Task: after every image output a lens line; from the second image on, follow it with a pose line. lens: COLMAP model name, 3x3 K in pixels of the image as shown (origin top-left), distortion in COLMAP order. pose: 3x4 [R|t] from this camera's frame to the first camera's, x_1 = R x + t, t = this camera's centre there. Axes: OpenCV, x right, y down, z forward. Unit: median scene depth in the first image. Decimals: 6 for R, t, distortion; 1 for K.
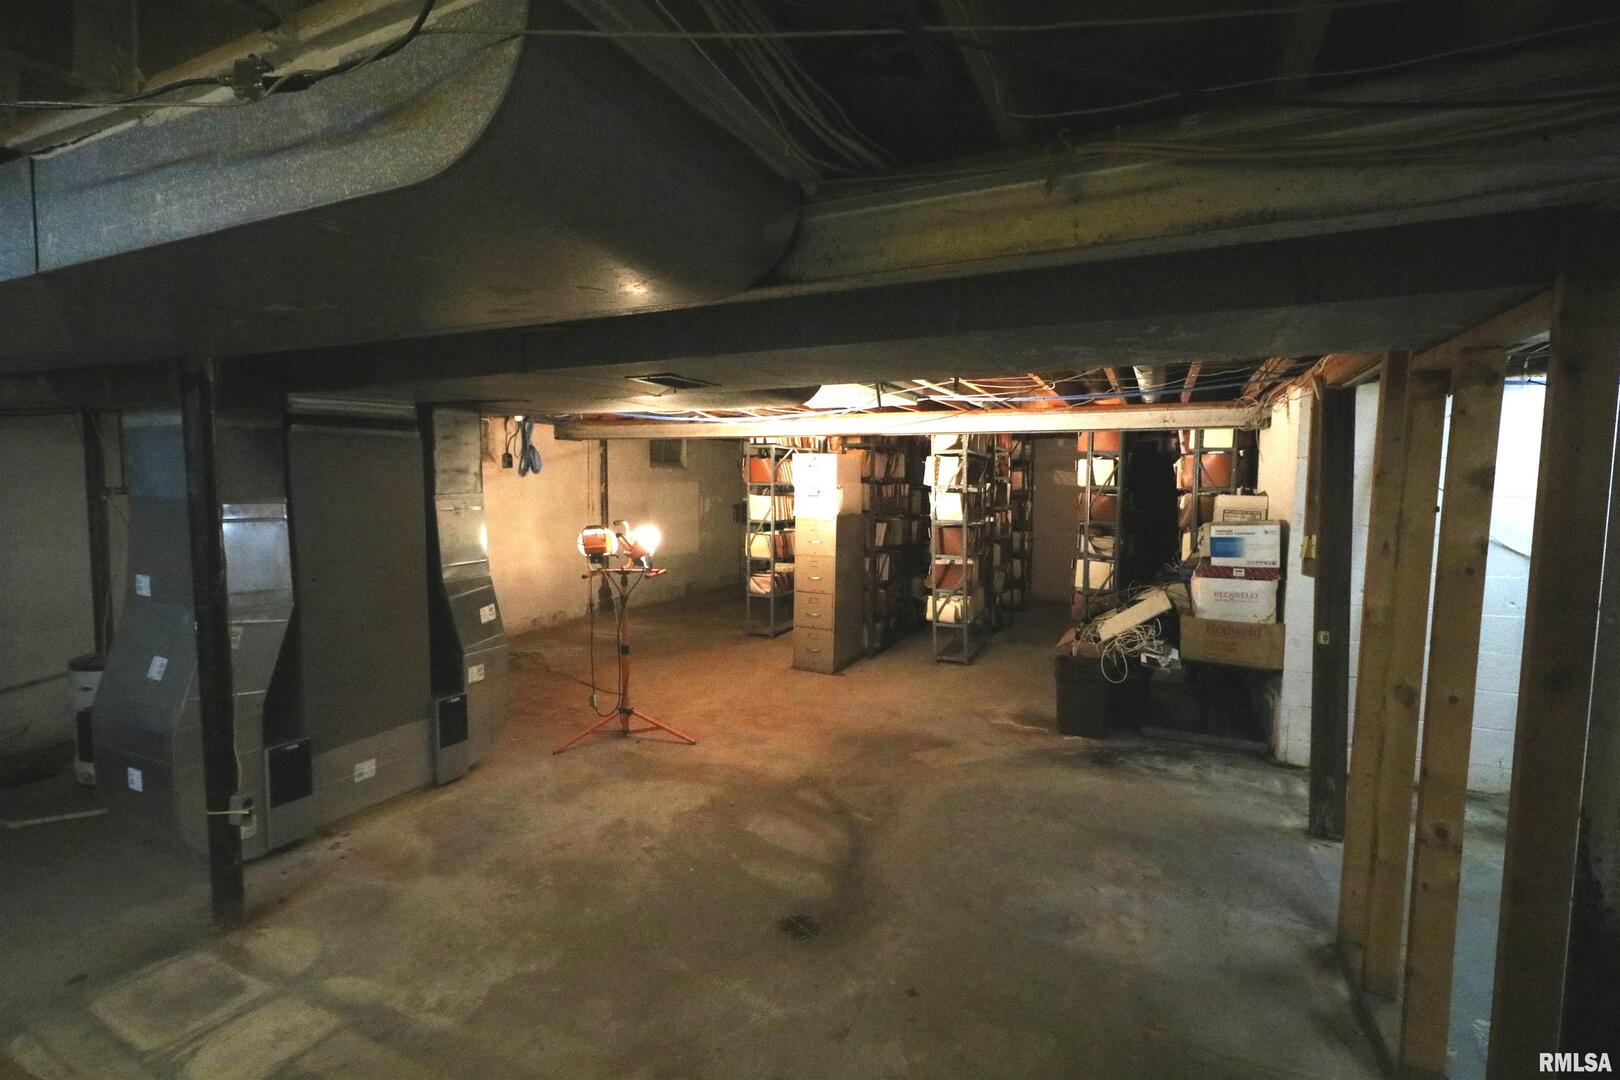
lens RADIAL K [[739.8, 0, 810.7], [0, 739.8, 538.0], [0, 0, 1]] dist [0.012890, 0.000417]
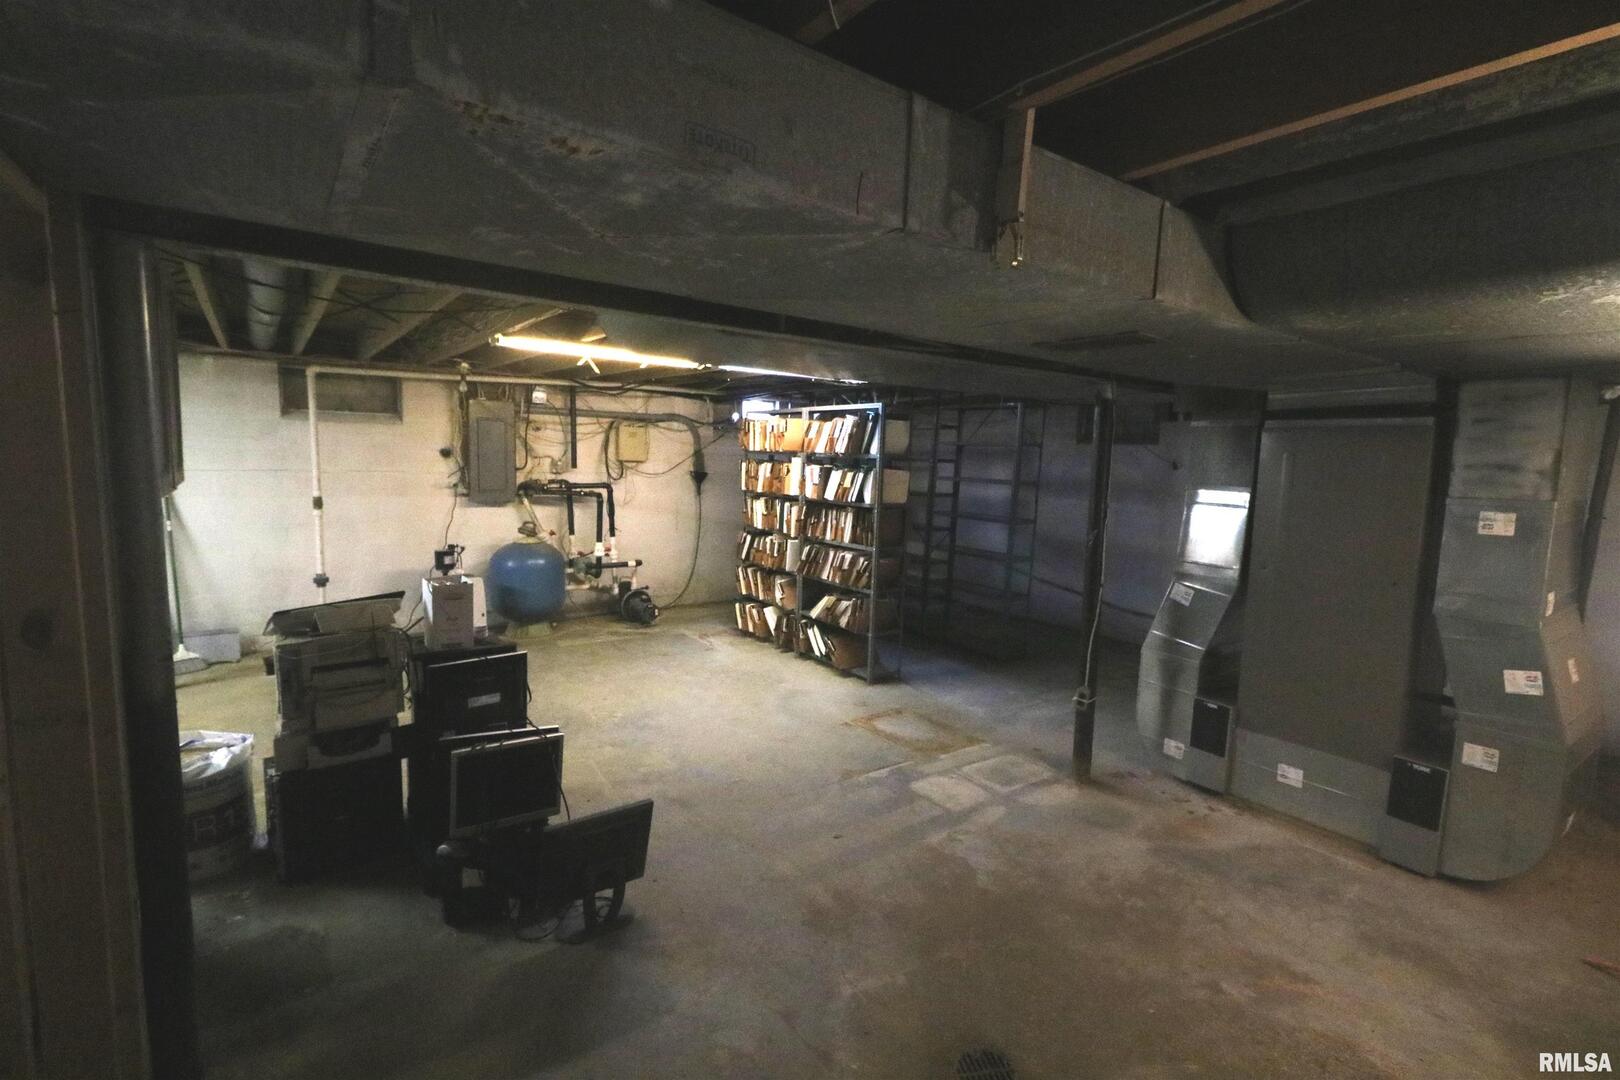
lens RADIAL K [[739.8, 0, 810.7], [0, 739.8, 543.9], [0, 0, 1]] dist [0.012890, 0.000417]
pose [[-0.471329, 0.078001, -0.878502, 0.496056], [-0.108916, 0.983309, 0.145742, -0.053907], [0.875206, 0.164375, -0.454966, 0.810500]]
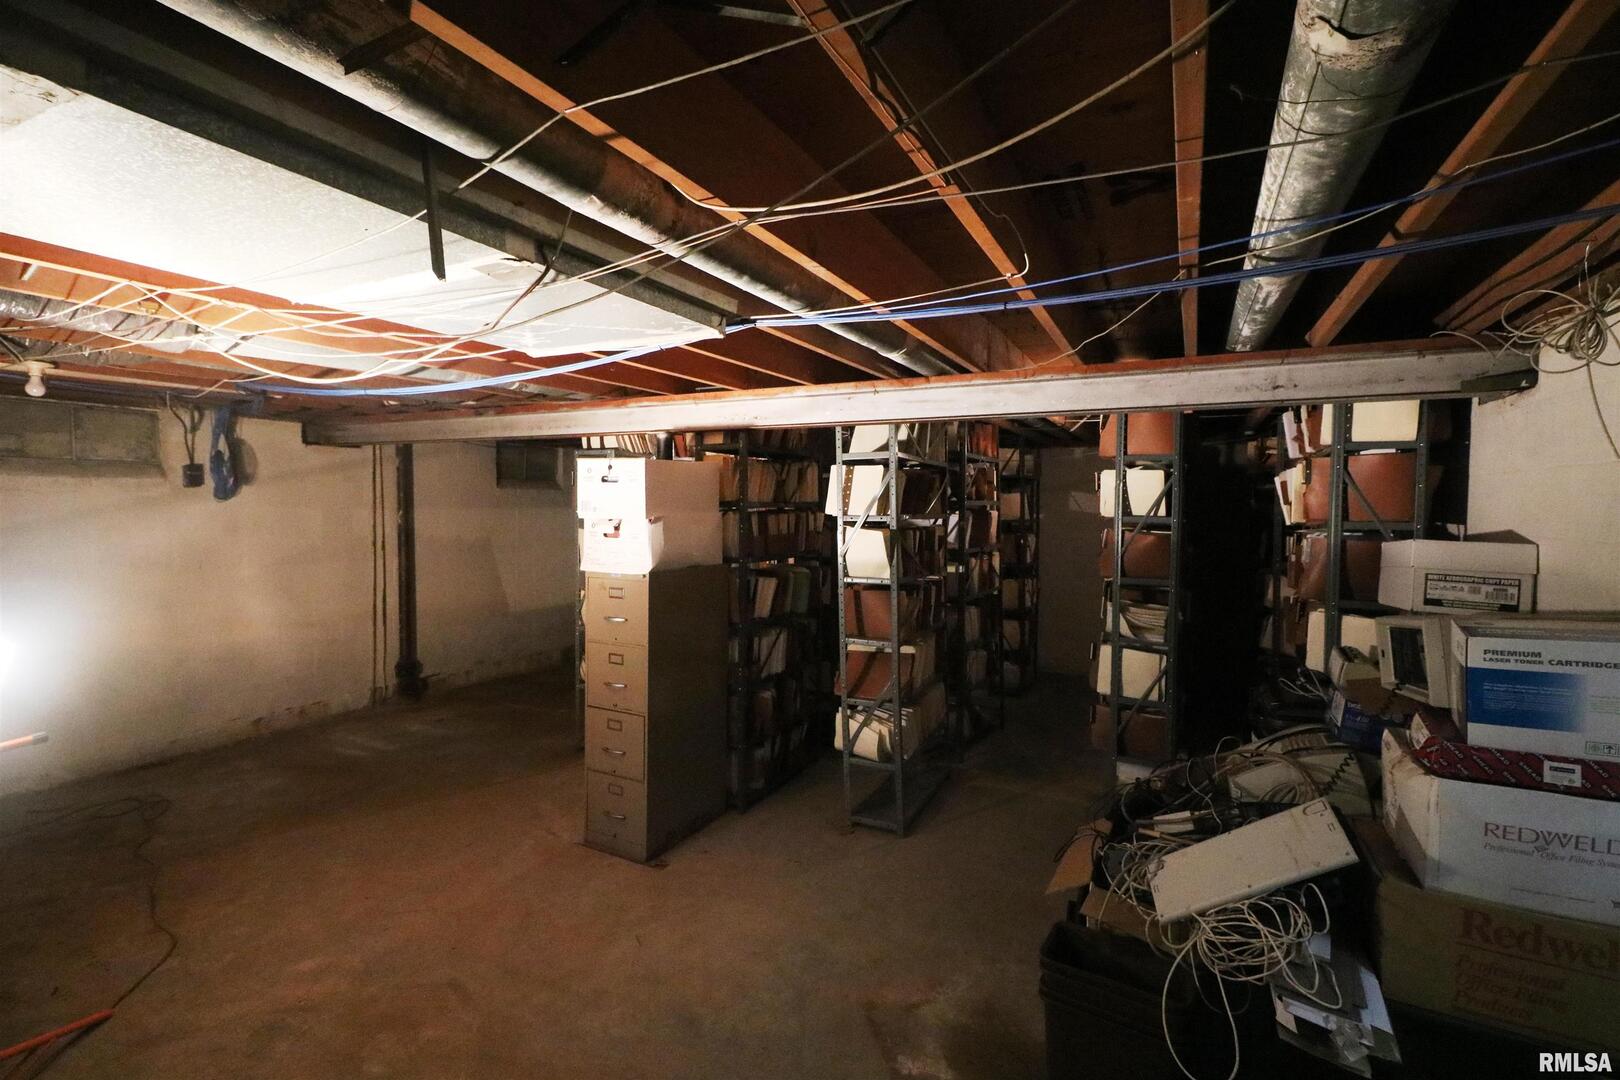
lens RADIAL K [[739.8, 0, 808.4], [0, 739.8, 537.7], [0, 0, 1]] dist [0.012890, 0.000417]
pose [[0.999266, 0.001127, -0.038296, 0.162621], [-0.002370, 0.999471, -0.032446, -0.035690], [0.038239, 0.032513, 0.998740, 0.433843]]
